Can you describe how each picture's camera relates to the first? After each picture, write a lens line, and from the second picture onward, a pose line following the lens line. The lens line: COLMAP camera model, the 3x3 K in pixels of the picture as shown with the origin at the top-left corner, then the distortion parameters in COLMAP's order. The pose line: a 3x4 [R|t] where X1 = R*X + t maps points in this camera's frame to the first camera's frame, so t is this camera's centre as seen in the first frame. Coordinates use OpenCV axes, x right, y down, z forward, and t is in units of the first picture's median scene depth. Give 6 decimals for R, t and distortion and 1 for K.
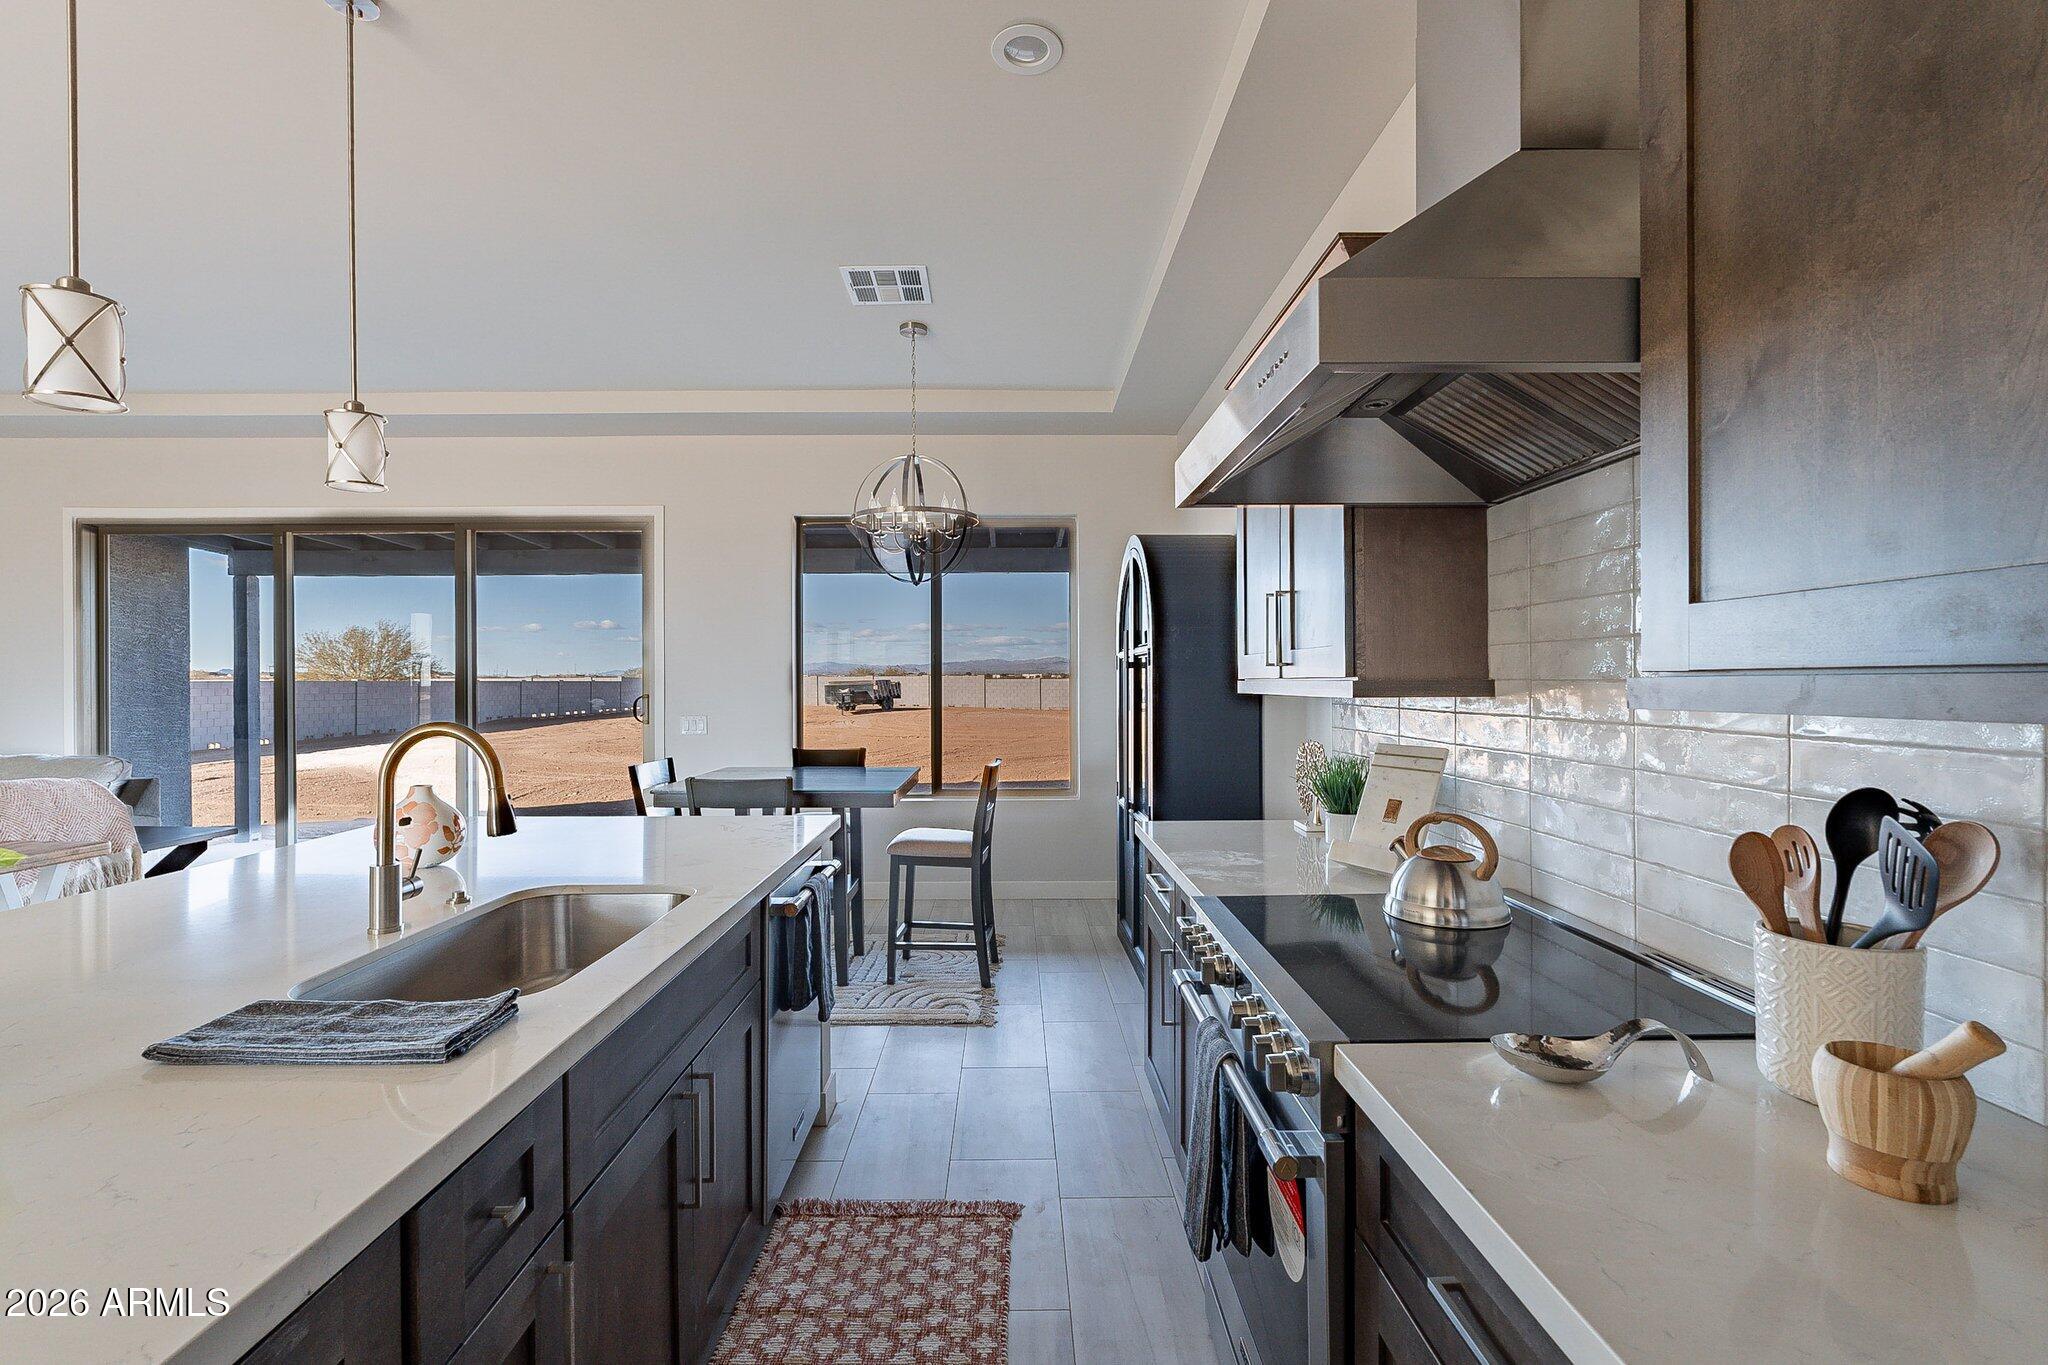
lens RADIAL K [[898.6, 0, 1015.7], [0, 898.6, 683.5], [0, 0, 1]] dist [-0.001013, -0.000439]
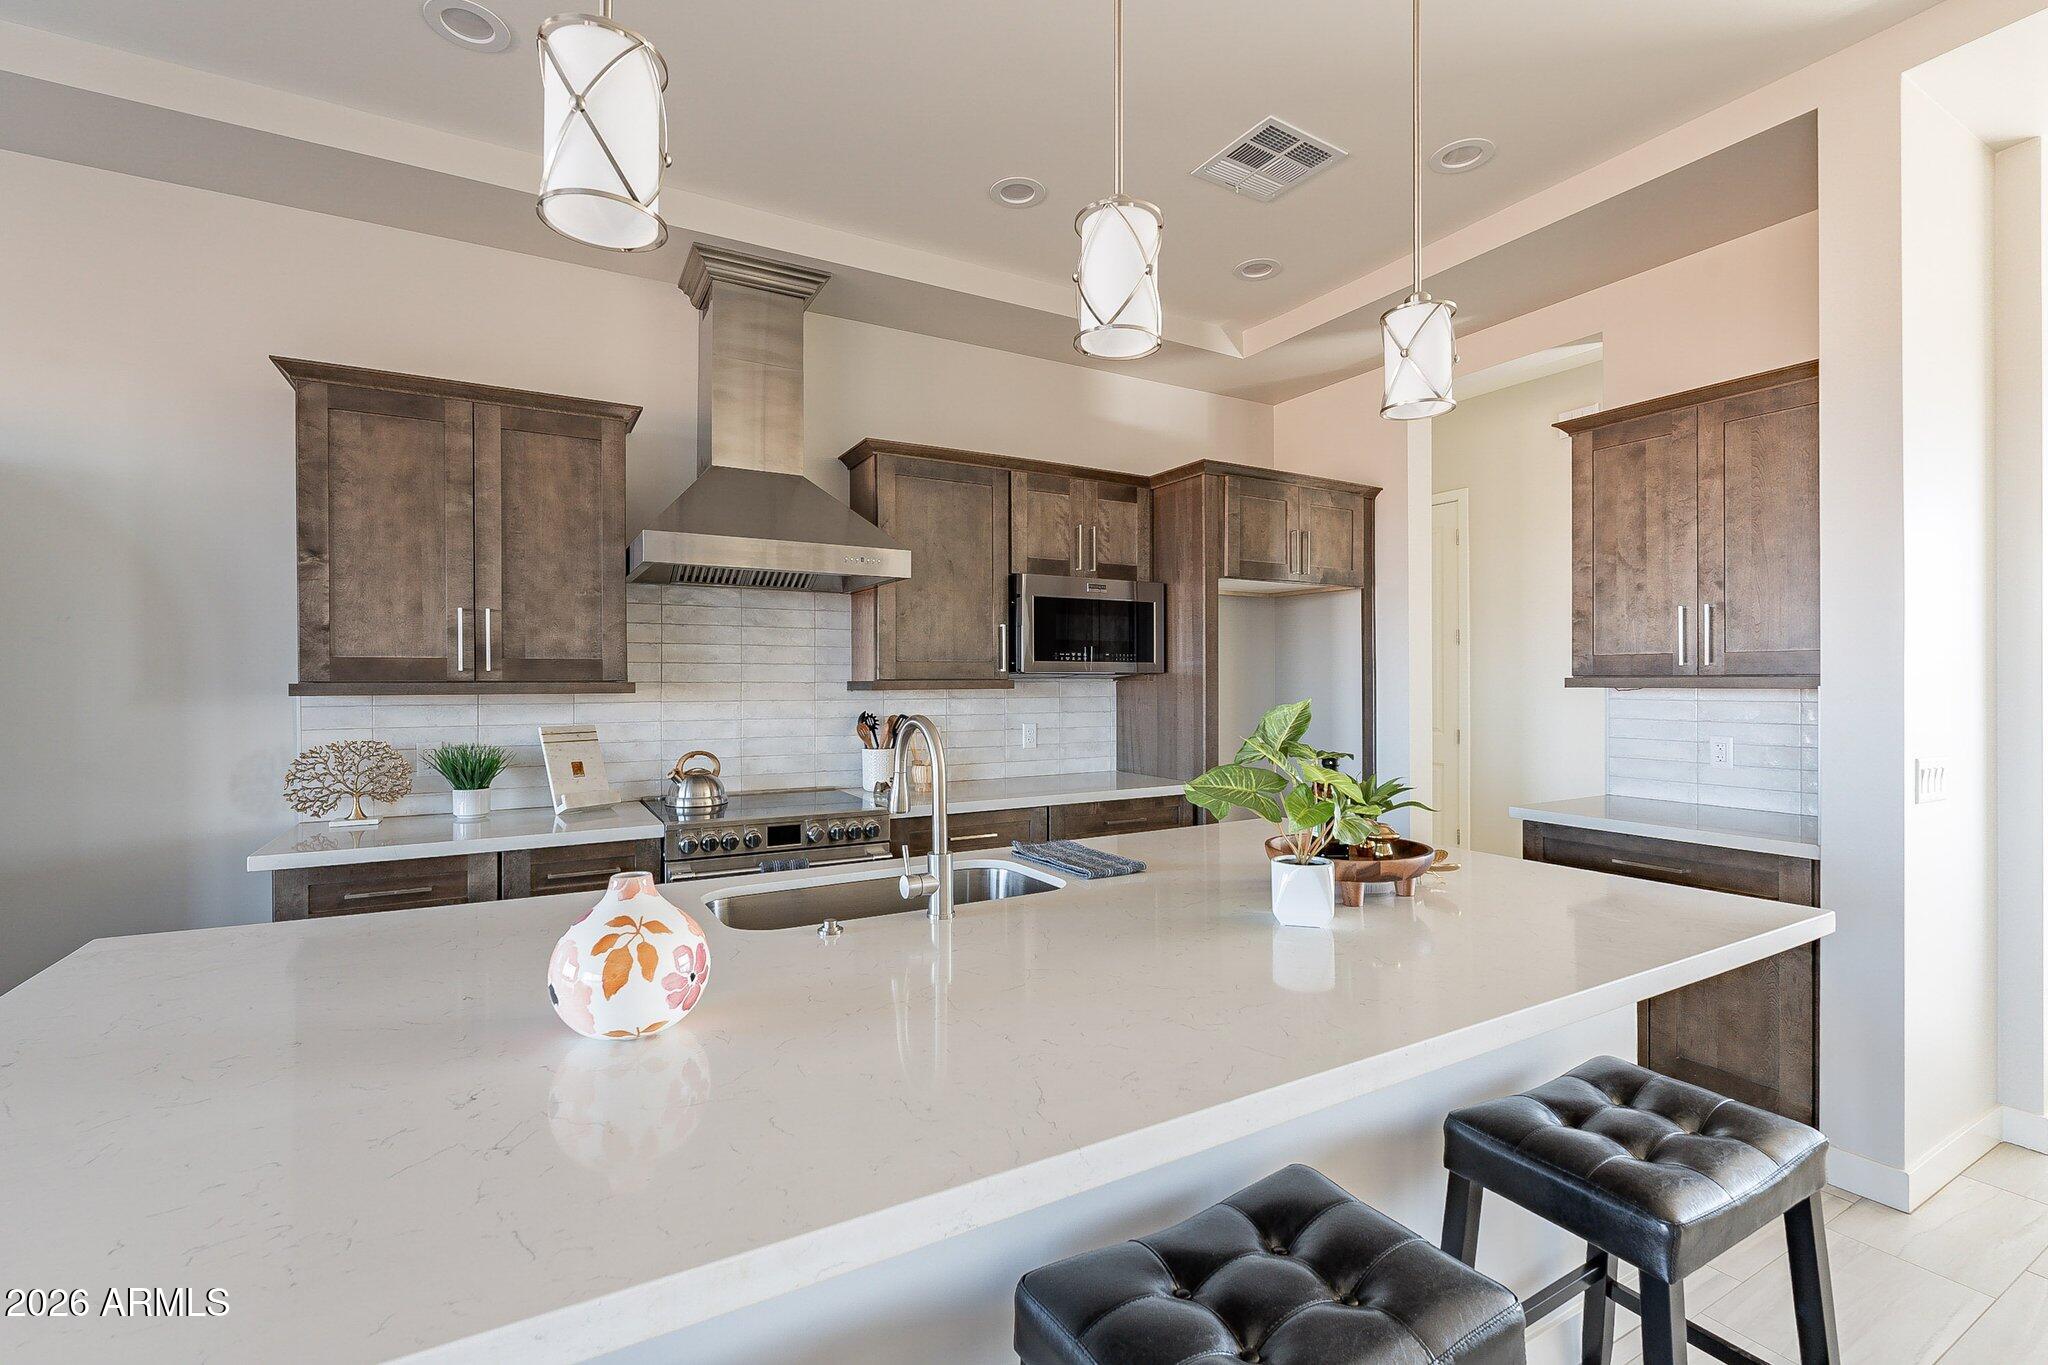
lens RADIAL K [[904.8, 0, 1024.0], [0, 904.8, 682.5], [0, 0, 1]] dist [-0.001447, -0.000218]
pose [[-0.488211, 0.003458, 0.872719, -1.625722], [0.006997, 0.999976, -0.000048, 0.002131], [-0.872698, 0.006083, -0.488223, 1.389903]]
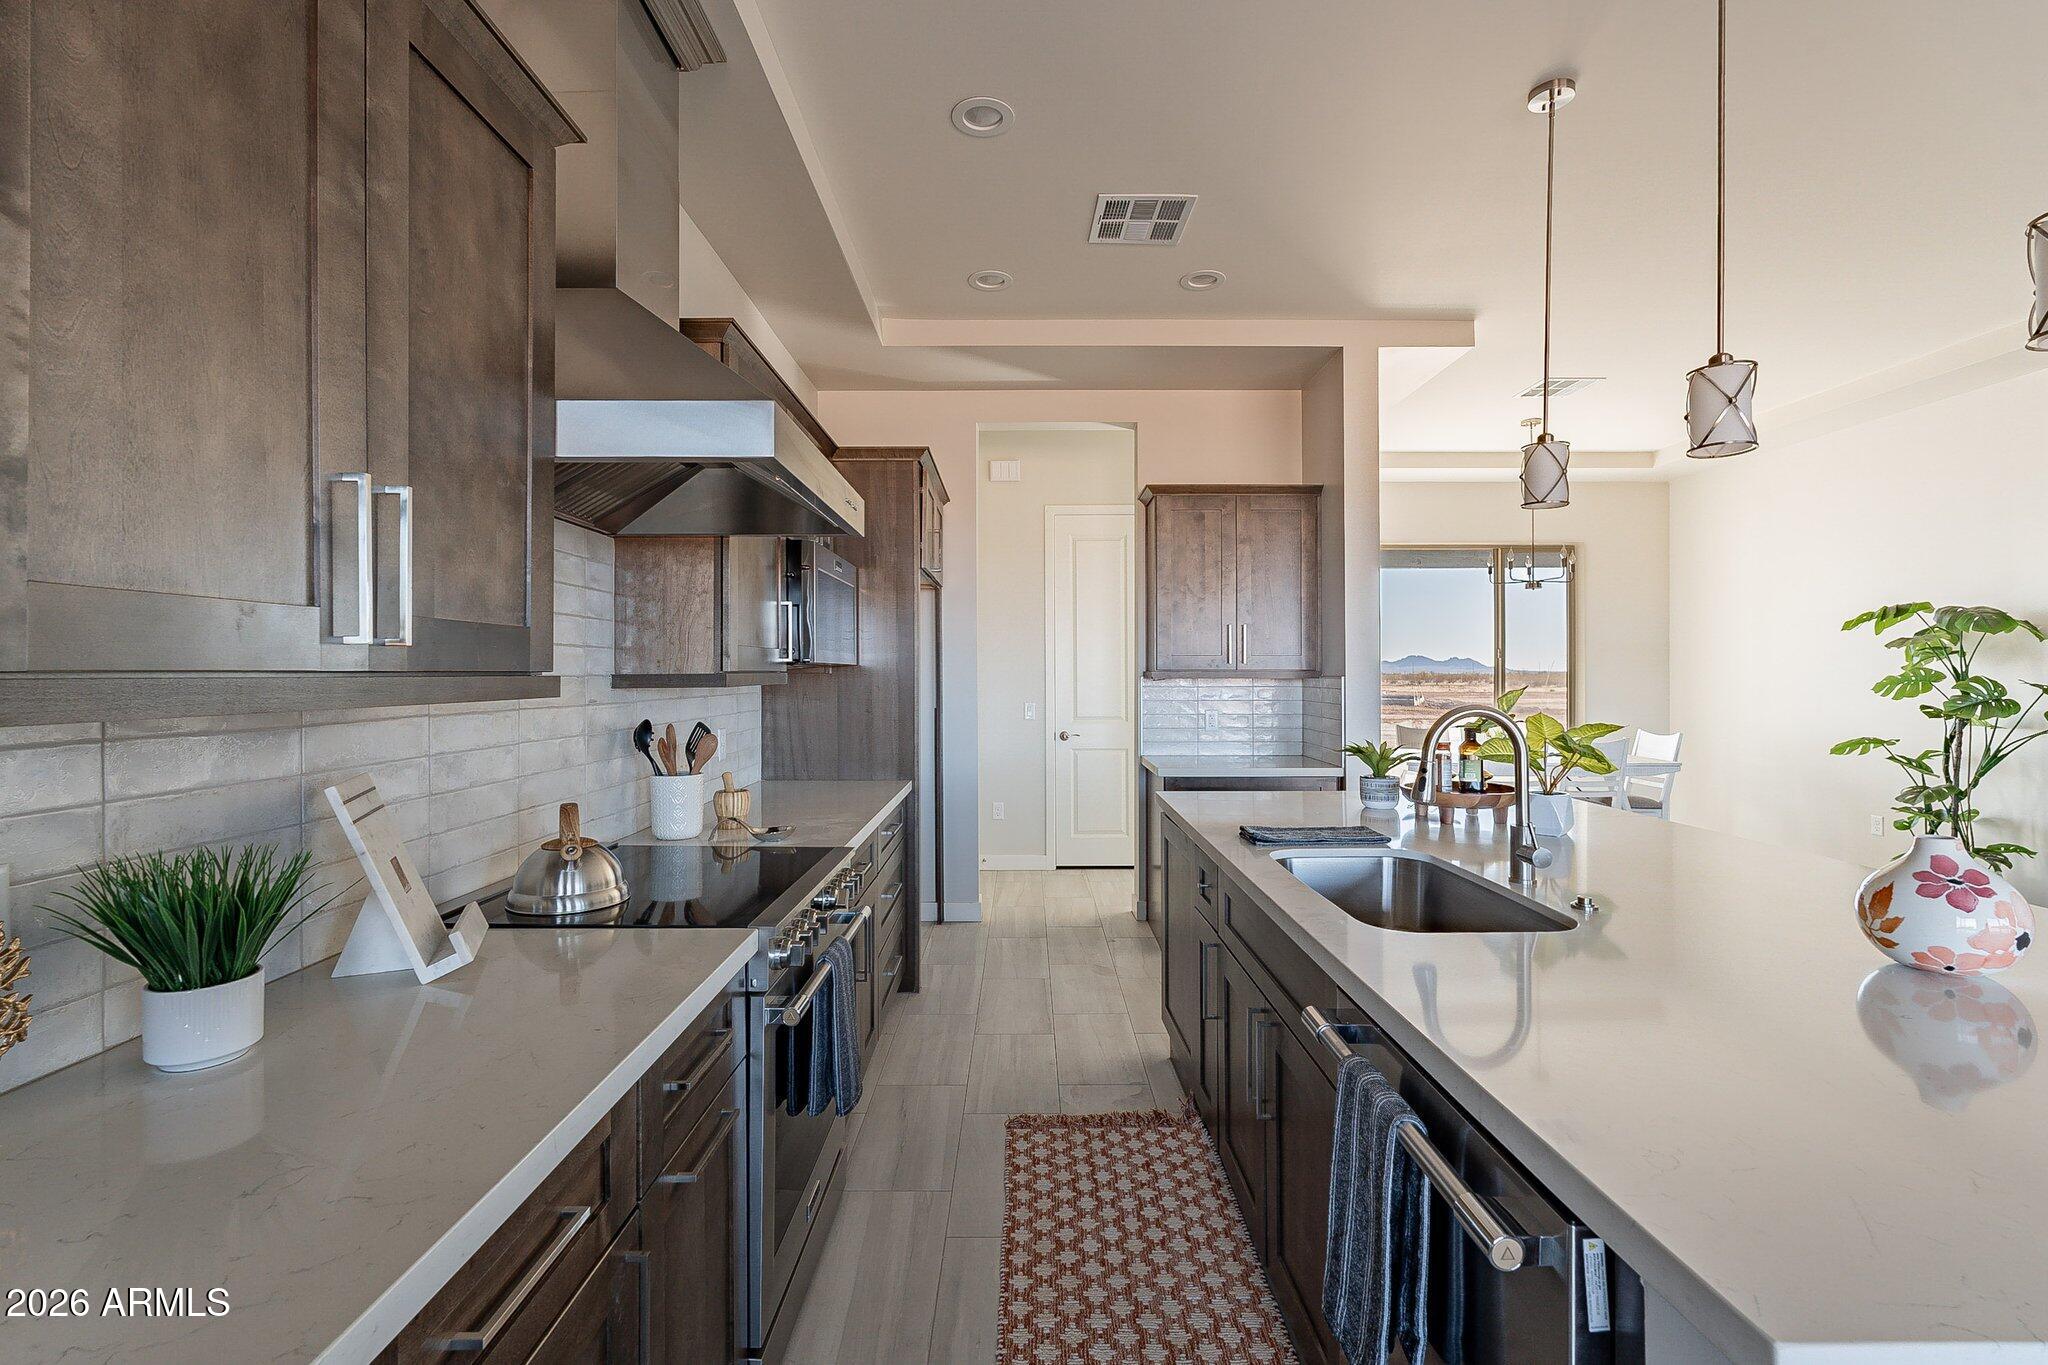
lens RADIAL K [[905.9, 0, 1027.7], [0, 905.9, 665.7], [0, 0, 1]] dist [-0.000145, 0.000085]
pose [[-0.999975, 0.007031, 0.001200, -0.010049], [0.007025, 0.999961, -0.005274, -0.007061], [-0.001237, -0.005266, -0.999985, 2.147534]]
